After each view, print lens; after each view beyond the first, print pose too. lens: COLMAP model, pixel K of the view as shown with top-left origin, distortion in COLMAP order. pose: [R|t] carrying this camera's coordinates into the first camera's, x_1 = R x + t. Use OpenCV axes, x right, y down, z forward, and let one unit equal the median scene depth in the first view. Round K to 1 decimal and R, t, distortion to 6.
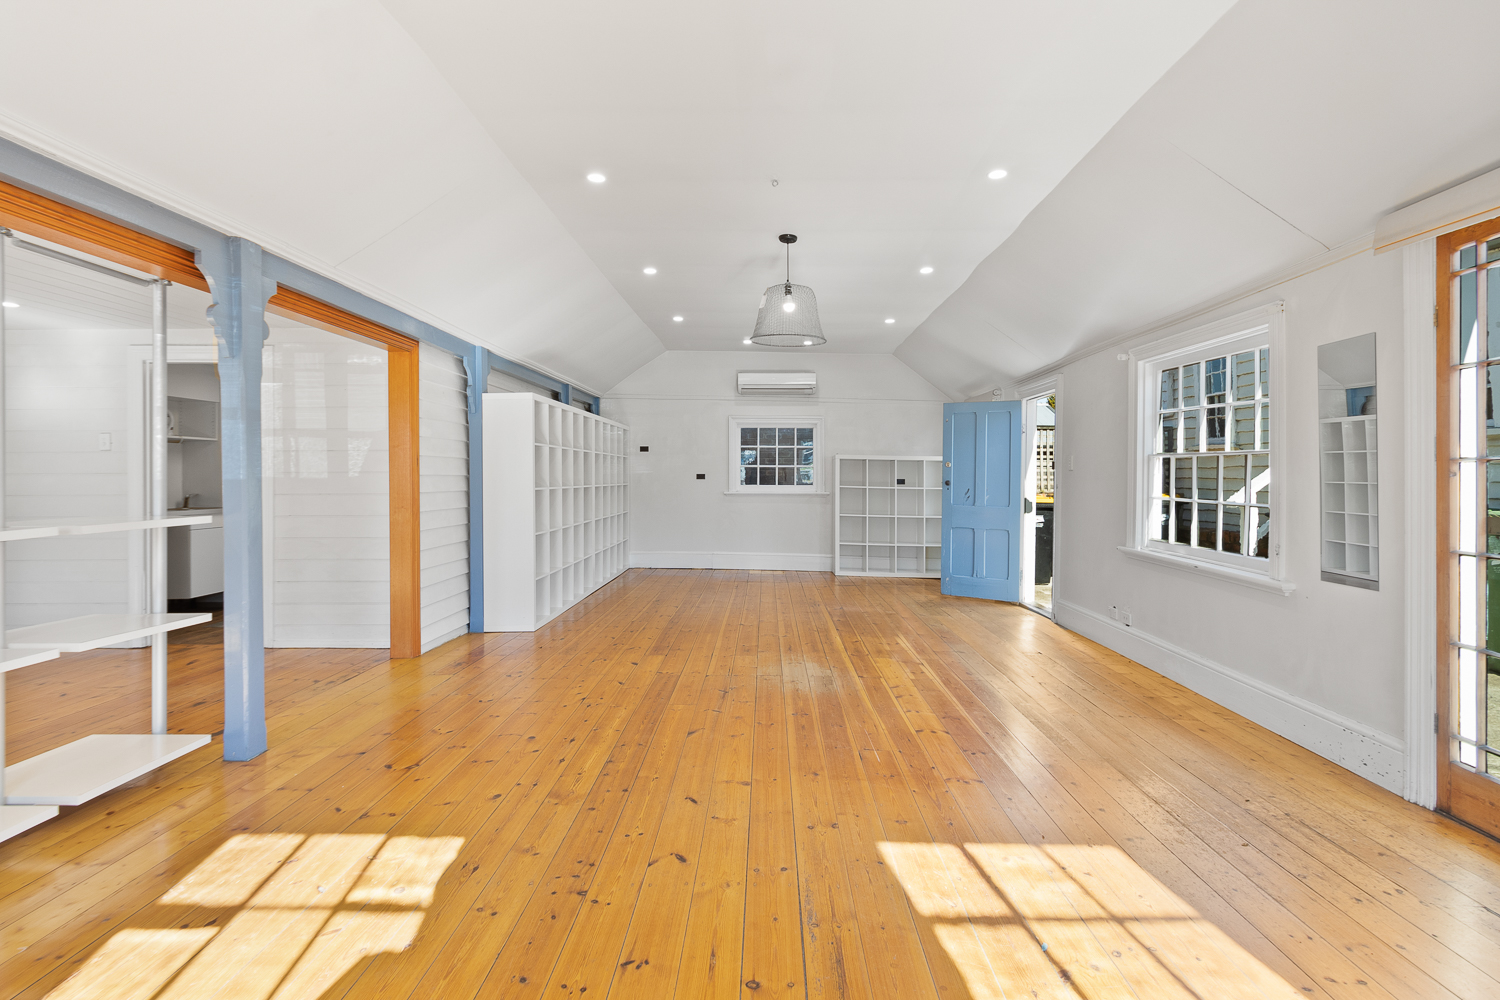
lens RADIAL K [[640.9, 0, 779.3], [0, 640.9, 477.0], [0, 0, 1]] dist [0.000110, 0.000018]
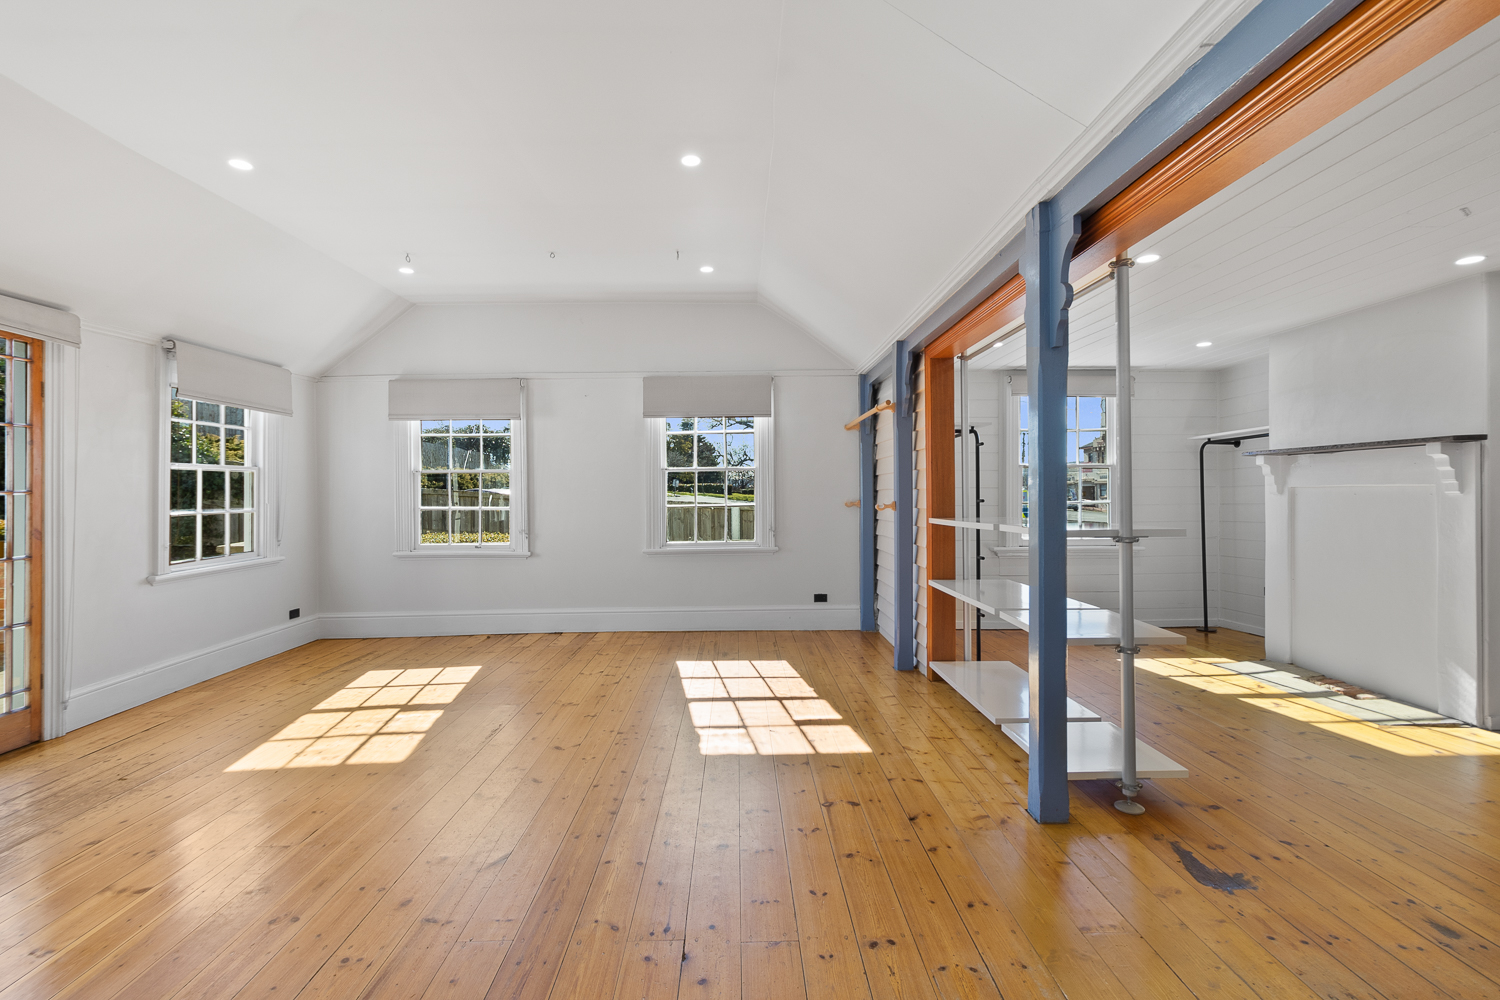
lens RADIAL K [[702.0, 0, 744.2], [0, 702.0, 491.7], [0, 0, 1]] dist [-0.000223, 0.000199]
pose [[-0.999657, 0.018748, -0.018288, -0.585196], [0.018700, 0.999821, 0.002815, -0.001773], [0.018338, 0.002472, -0.999829, 2.651857]]
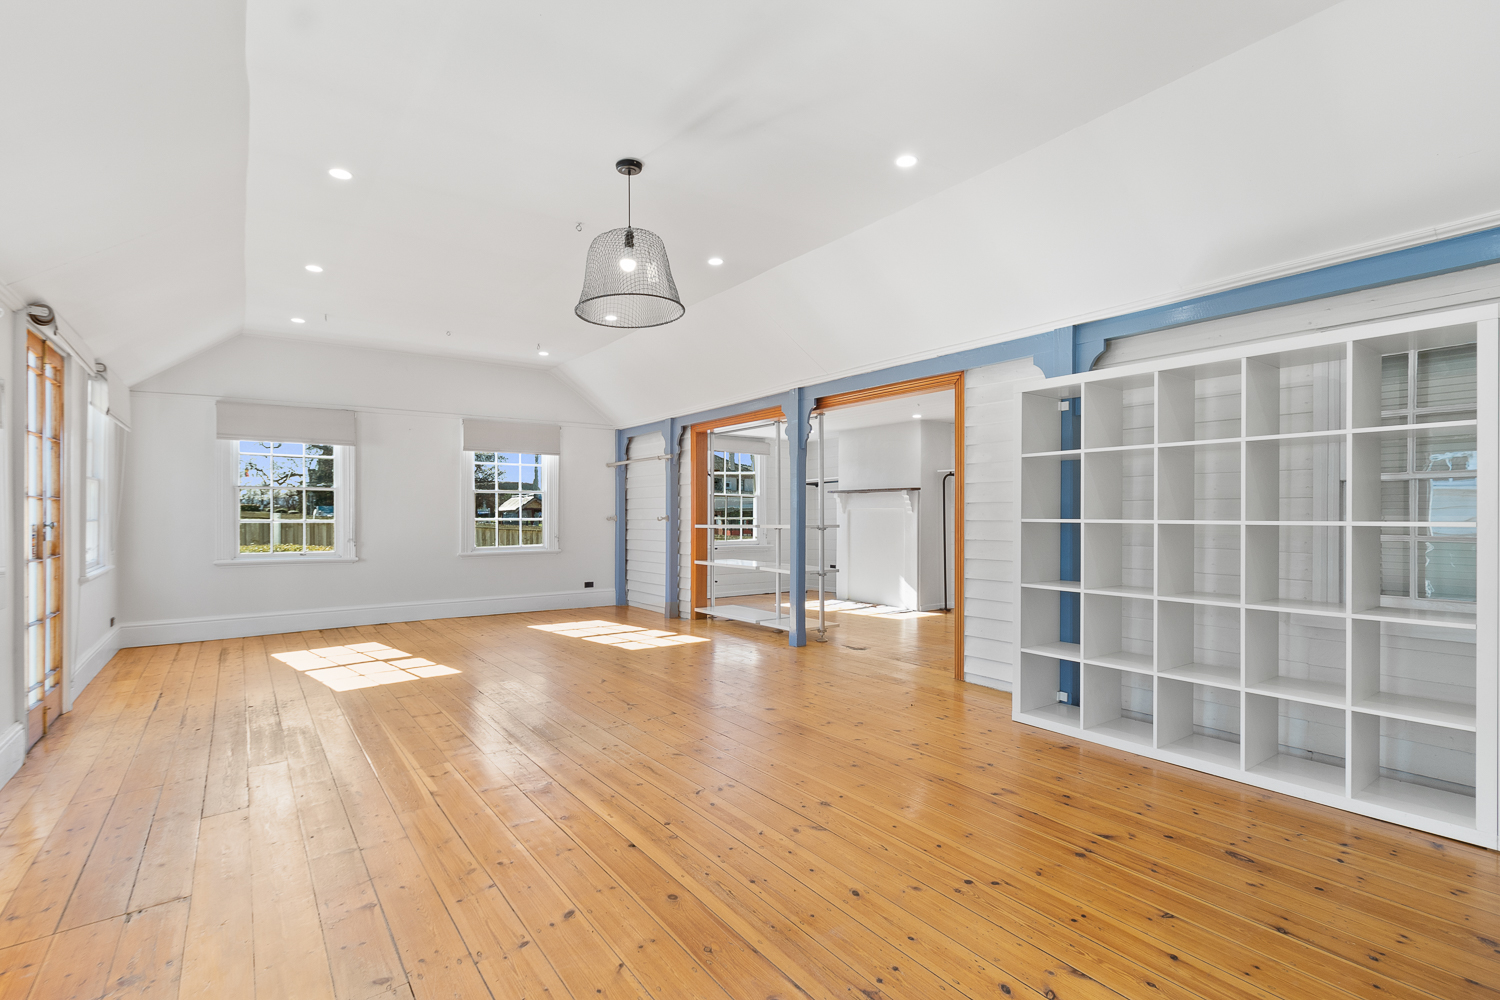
lens RADIAL K [[702.4, 0, 754.8], [0, 702.4, 516.7], [0, 0, 1]] dist [0.001418, 0.000450]
pose [[-0.805903, 0.013076, -0.591903, 0.796368], [0.007798, 0.999904, 0.011472, 0.015020], [0.591996, 0.004630, -0.805928, 3.721953]]
